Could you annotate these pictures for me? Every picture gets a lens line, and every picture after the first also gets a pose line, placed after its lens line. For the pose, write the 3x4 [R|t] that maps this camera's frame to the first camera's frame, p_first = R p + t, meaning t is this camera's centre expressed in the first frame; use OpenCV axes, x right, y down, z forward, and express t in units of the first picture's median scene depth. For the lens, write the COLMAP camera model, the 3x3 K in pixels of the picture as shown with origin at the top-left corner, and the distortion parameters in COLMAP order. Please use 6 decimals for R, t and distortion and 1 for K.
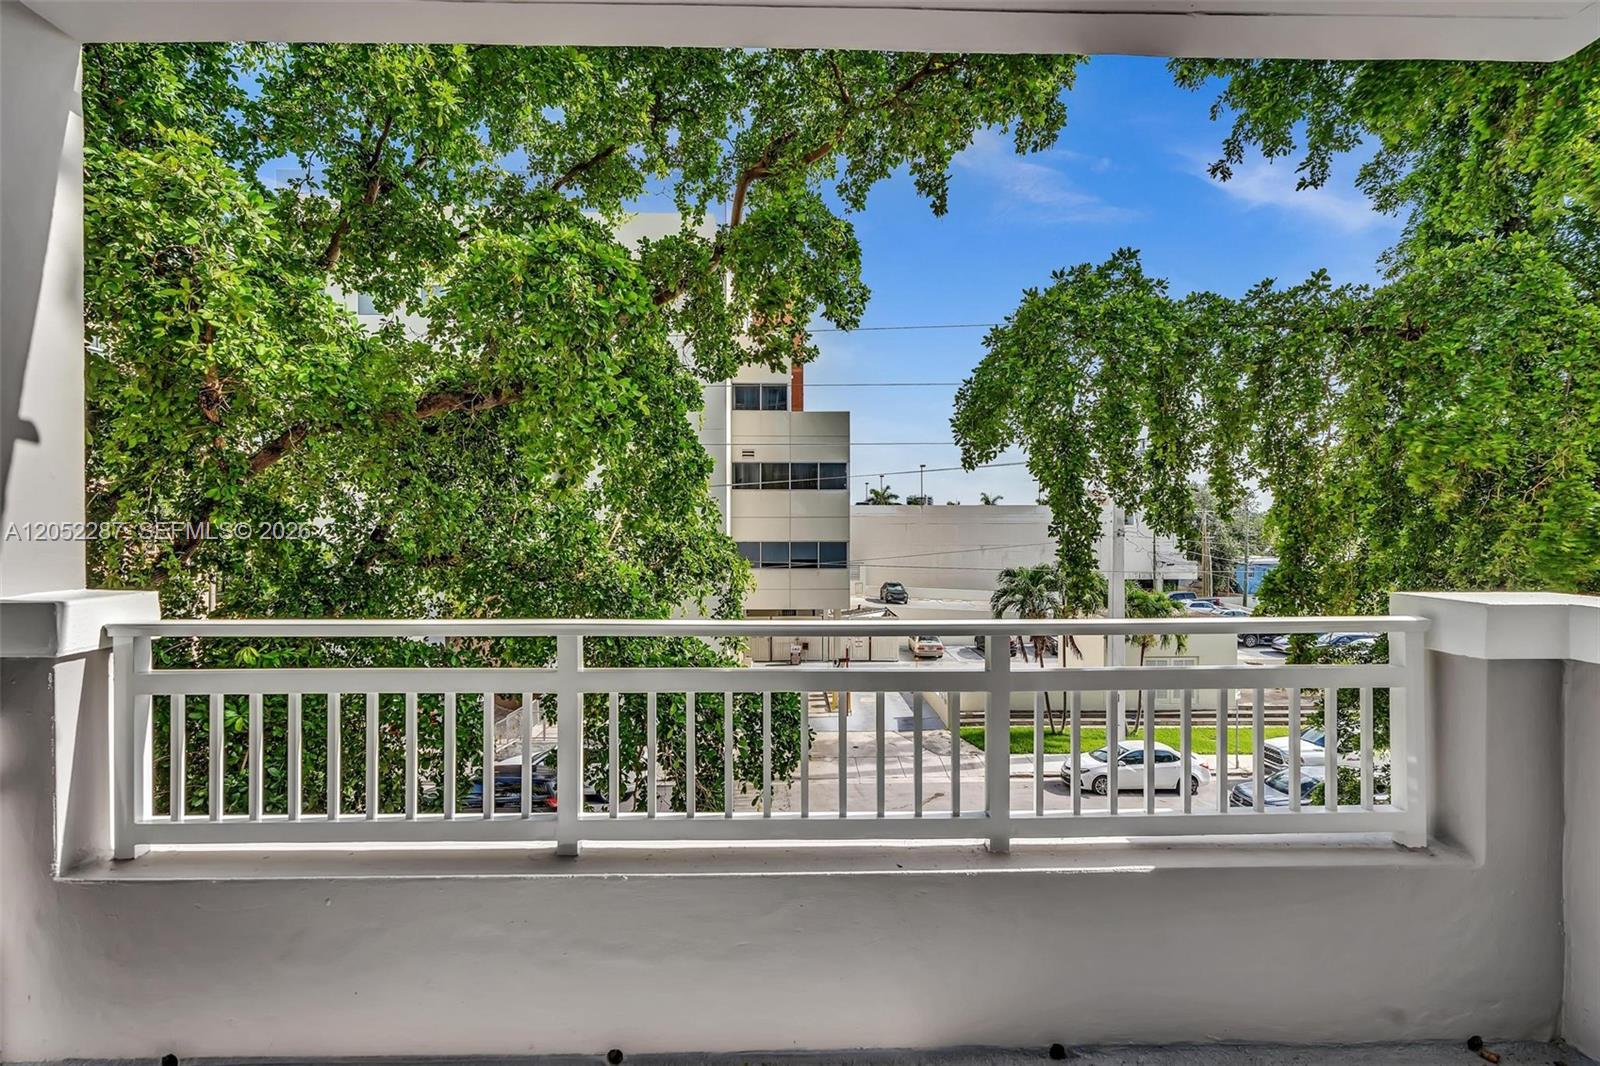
lens RADIAL K [[711.1, 0, 795.7], [0, 711.1, 527.2], [0, 0, 1]] dist [-0.004476, 0.000021]
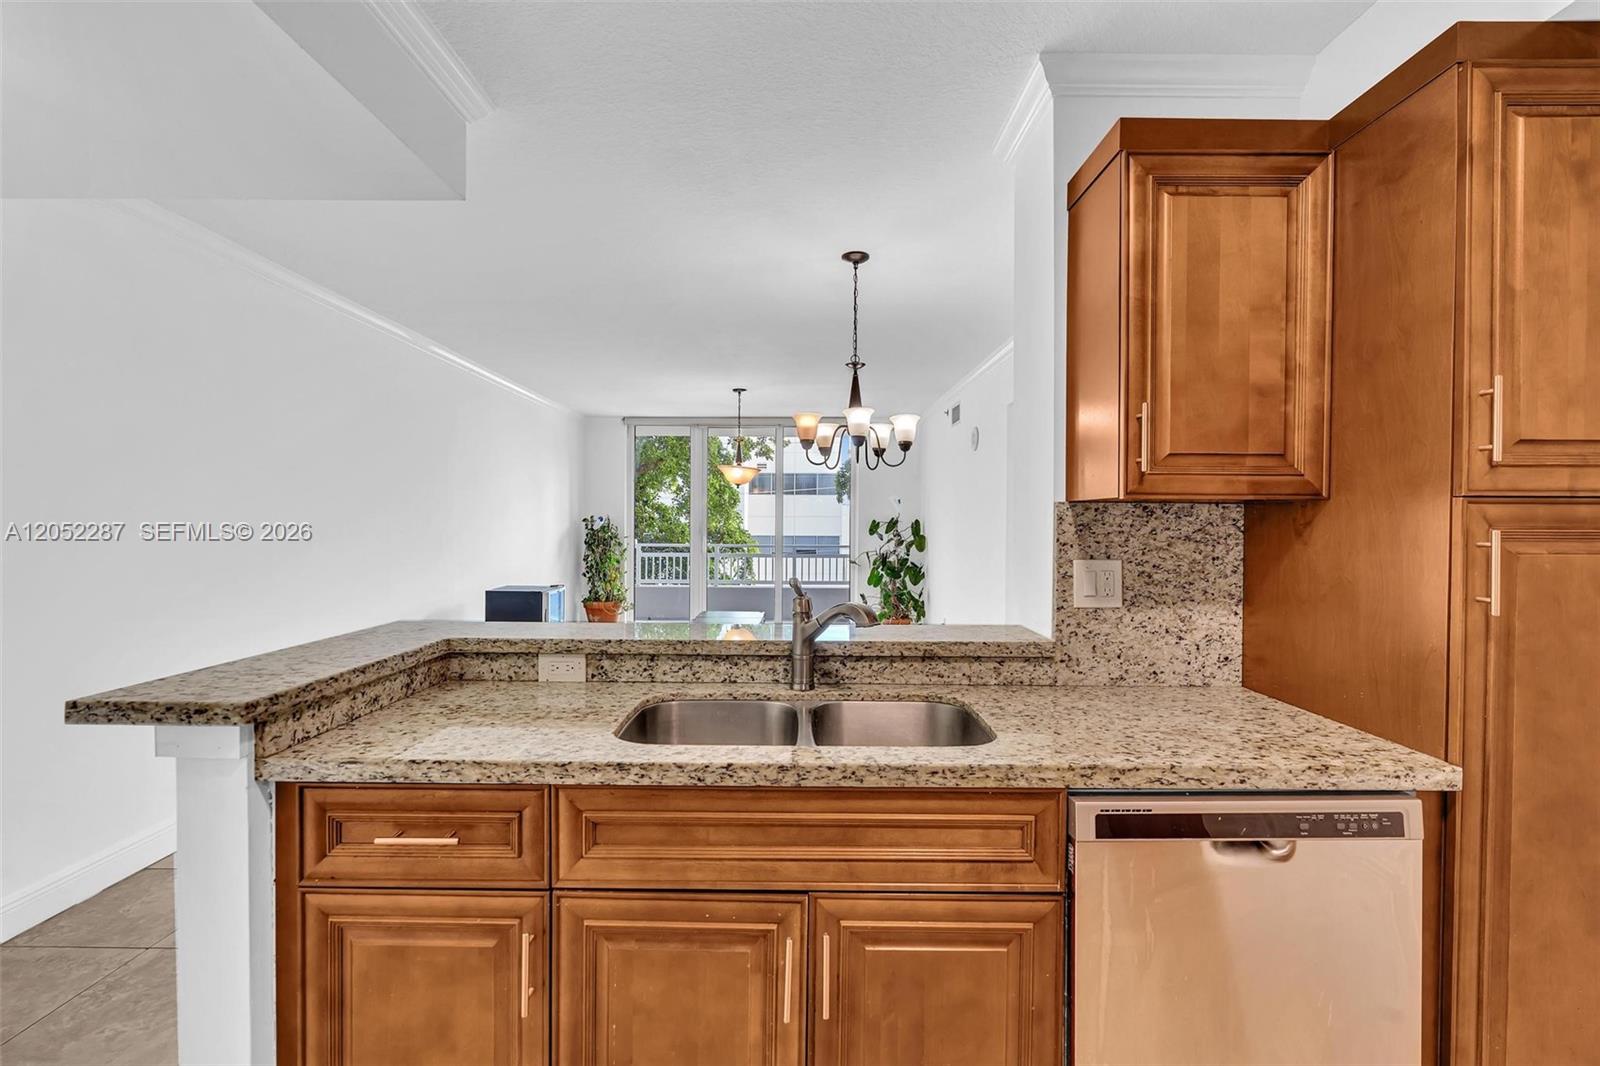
lens RADIAL K [[717.4, 0, 800.0], [0, 717.4, 533.0], [0, 0, 1]] dist [-0.004125, 0.000313]
pose [[0.999787, 0.006832, -0.019462, 0.123823], [-0.006554, 0.999876, 0.014317, -0.011395], [0.019557, -0.014187, 0.999708, -1.310503]]
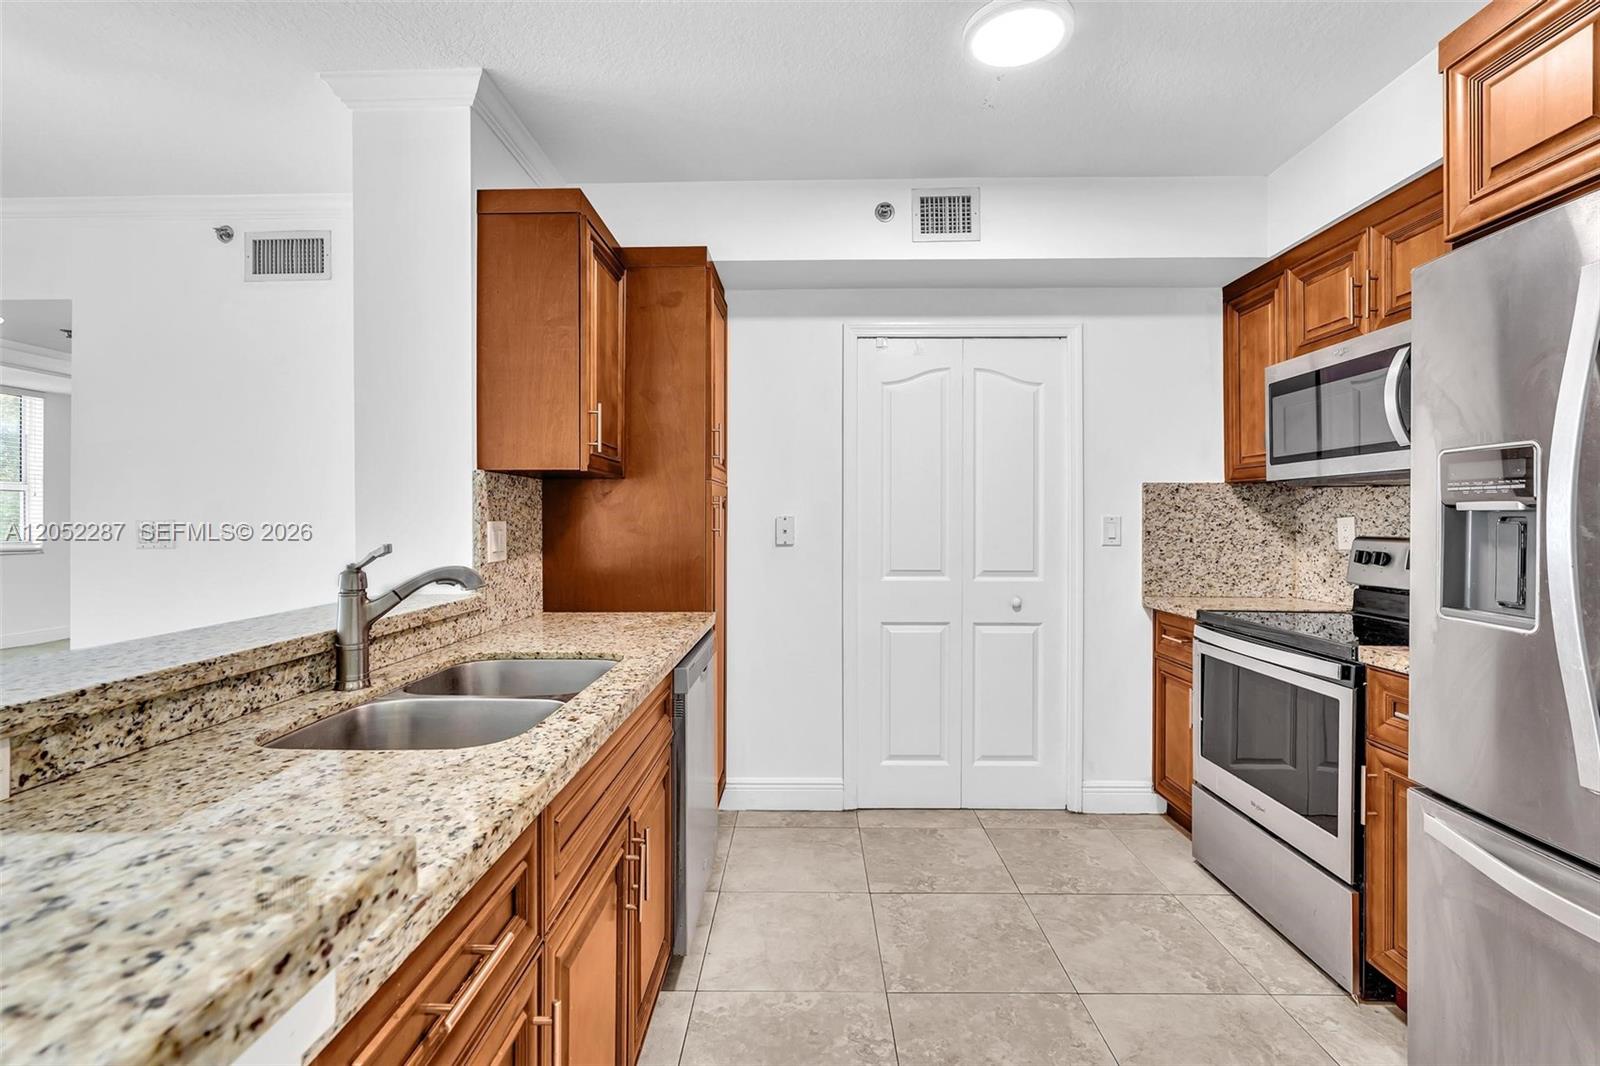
lens RADIAL K [[711.1, 0, 795.7], [0, 711.1, 527.2], [0, 0, 1]] dist [-0.004476, 0.000021]
pose [[0.037759, -0.012407, 0.999210, -0.093884], [0.003223, 0.999919, 0.012294, 0.001859], [-0.999282, 0.002756, 0.037796, -1.175196]]
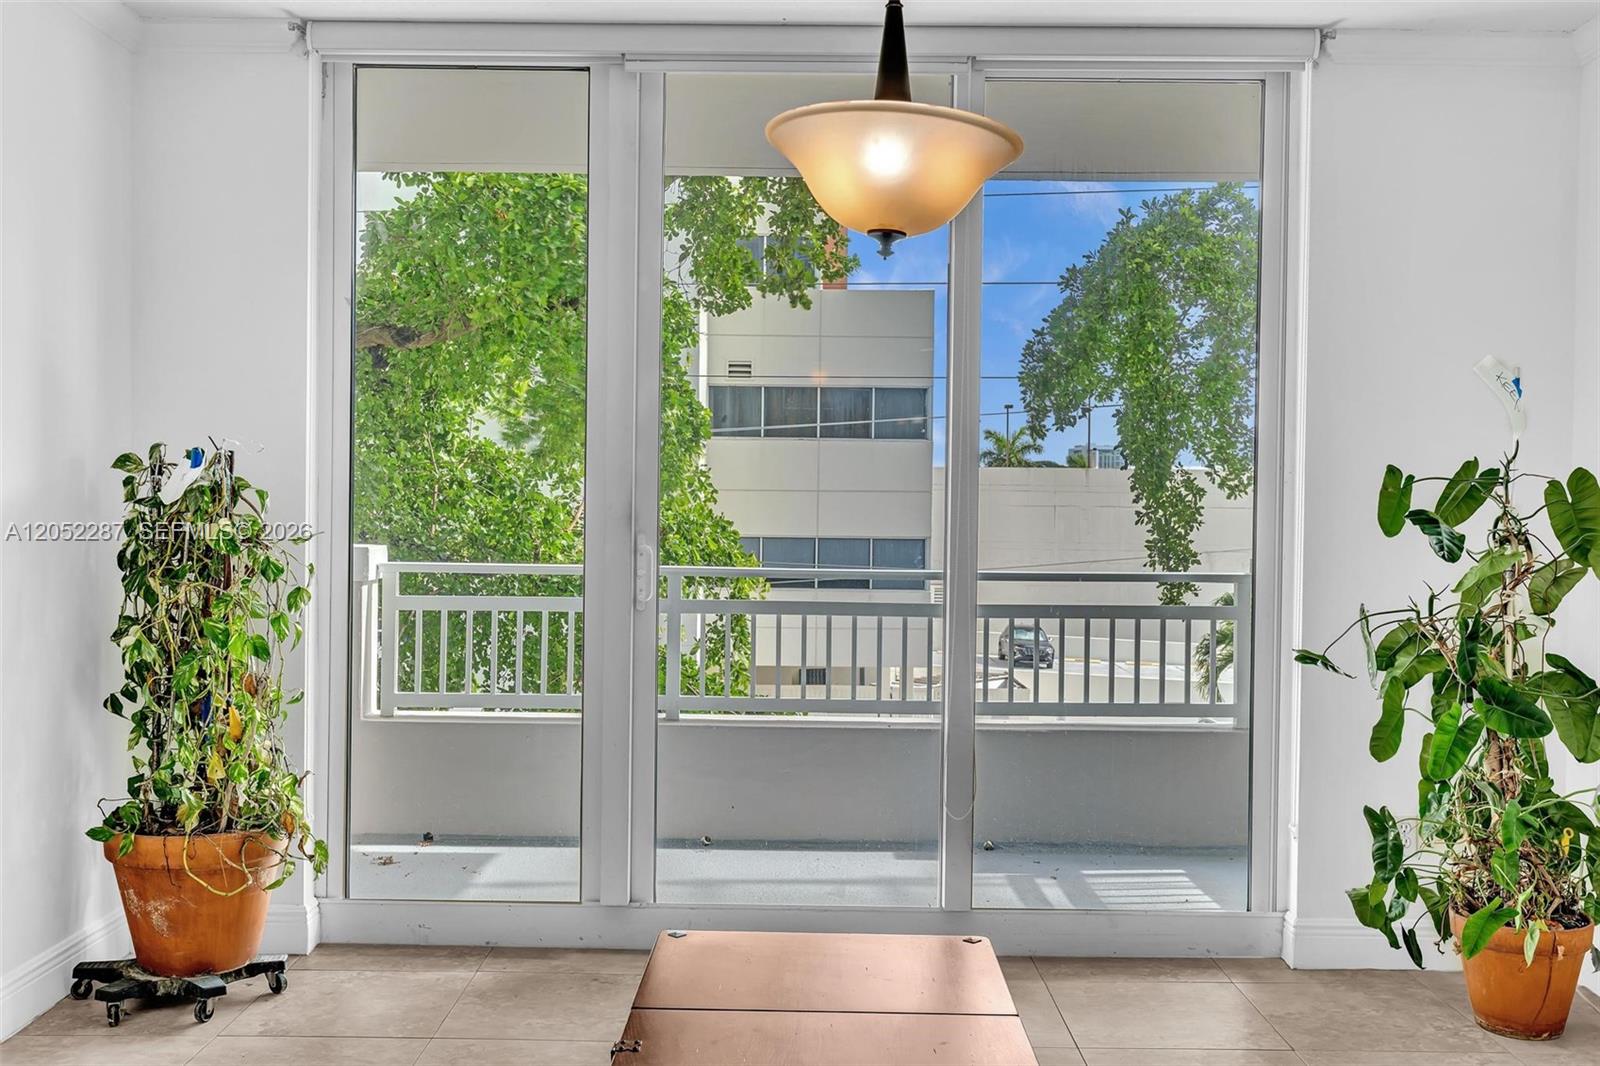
lens RADIAL K [[1556.8, 0, 796.8], [0, 1556.8, 527.8], [0, 0, 1]] dist [-0.002891, -0.000706]
pose [[0.999706, 0.013186, -0.020358, 0.003010], [-0.012946, 0.999846, 0.011868, 0.001467], [0.020512, -0.011601, 0.999722, -0.674773]]
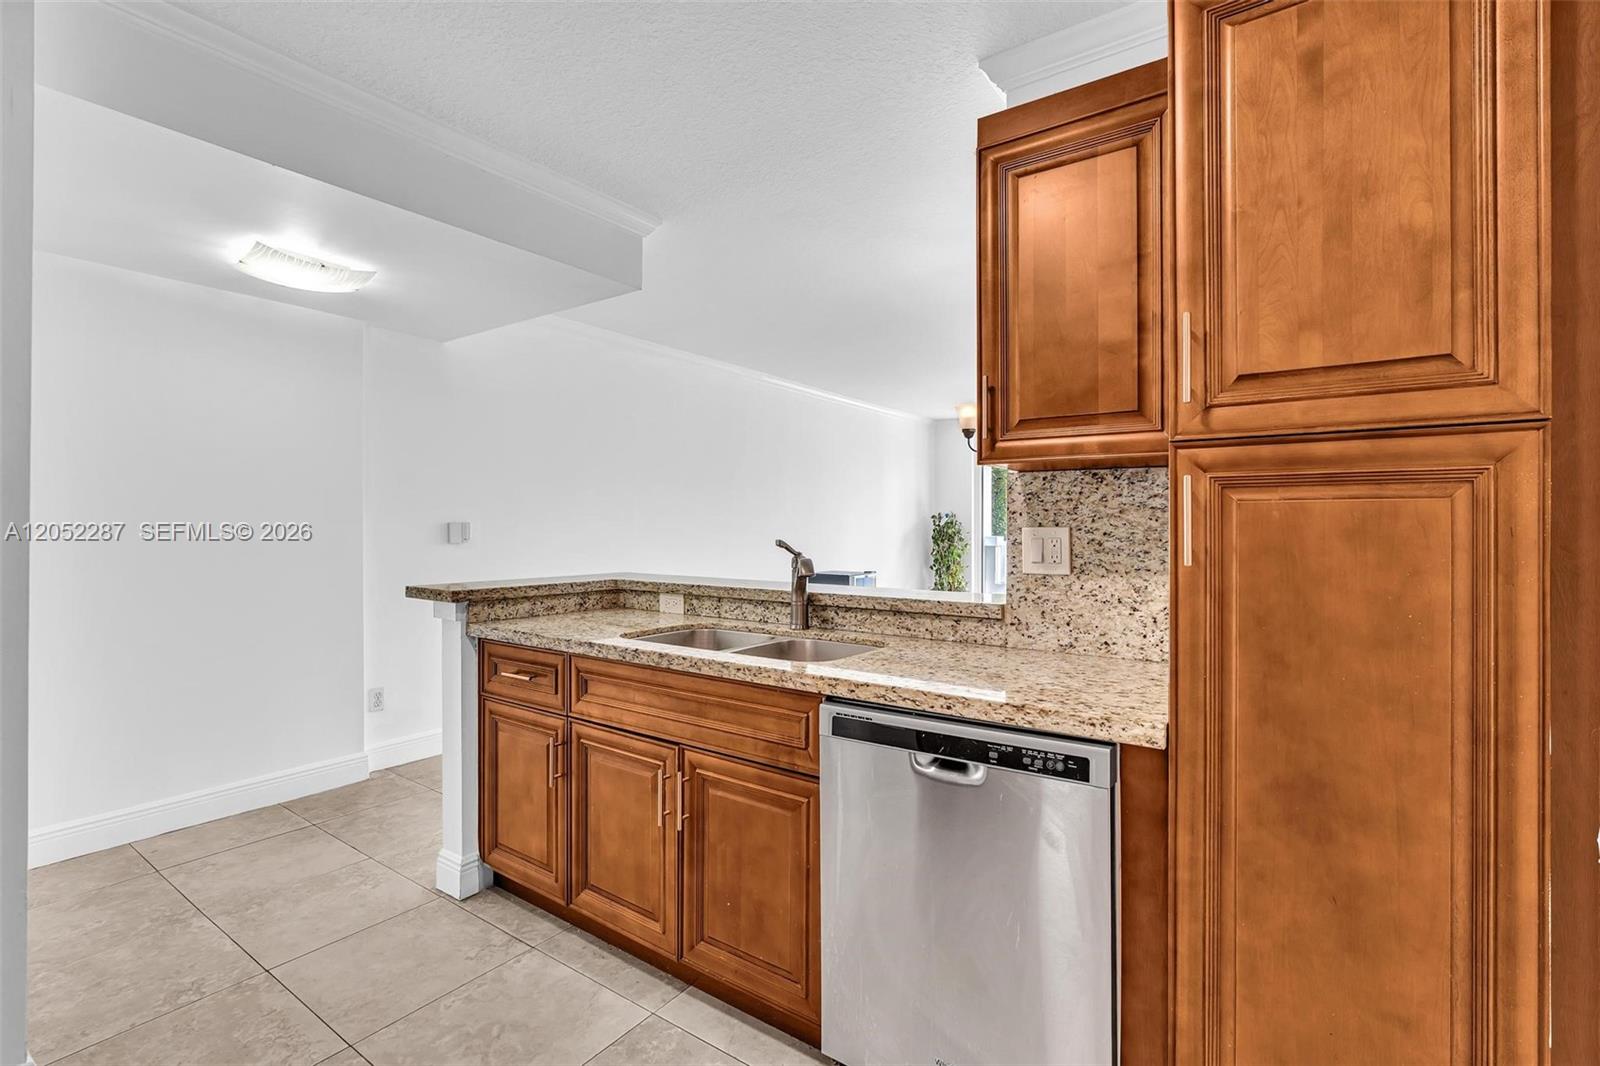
lens RADIAL K [[729.6, 0, 798.5], [0, 729.6, 527.1], [0, 0, 1]] dist [-0.001953, 0.000025]
pose [[0.805567, 0.004110, -0.592491, 0.333843], [-0.002831, 0.999991, 0.003088, 0.001969], [0.592498, -0.000810, 0.805571, -1.322406]]
